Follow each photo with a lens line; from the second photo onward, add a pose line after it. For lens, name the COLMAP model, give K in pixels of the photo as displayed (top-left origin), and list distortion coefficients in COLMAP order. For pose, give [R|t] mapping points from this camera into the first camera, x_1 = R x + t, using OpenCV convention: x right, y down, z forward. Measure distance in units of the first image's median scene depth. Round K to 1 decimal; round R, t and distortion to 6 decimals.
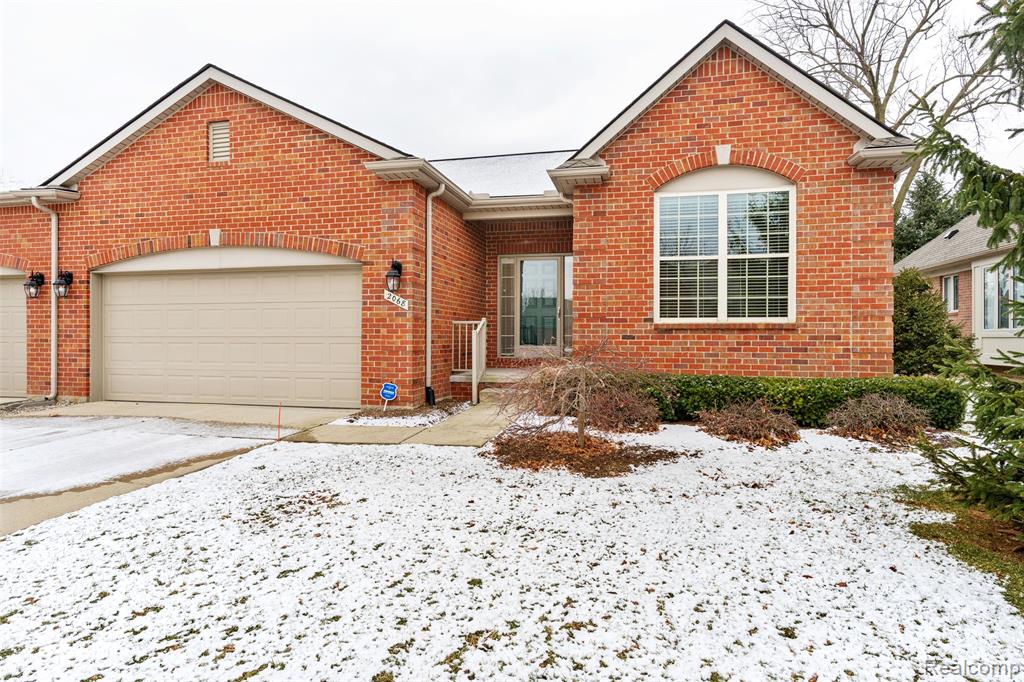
lens RADIAL K [[588.1, 0, 512.9], [0, 588.1, 339.9], [0, 0, 1]] dist [-0.004864, 0.001564]
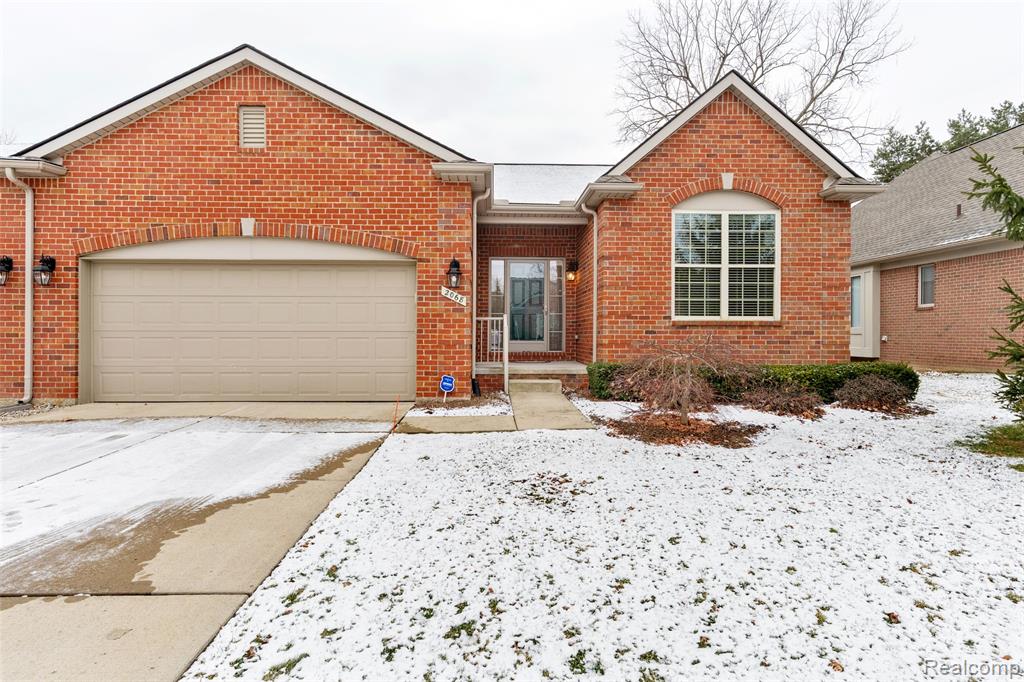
lens RADIAL K [[544.4, 0, 510.4], [0, 544.4, 338.4], [0, 0, 1]] dist [0.005443, -0.000426]
pose [[0.964890, -0.000855, 0.262653, -0.355195], [0.000596, 0.999999, 0.001063, 0.006454], [-0.262653, -0.000869, 0.964890, 0.035240]]
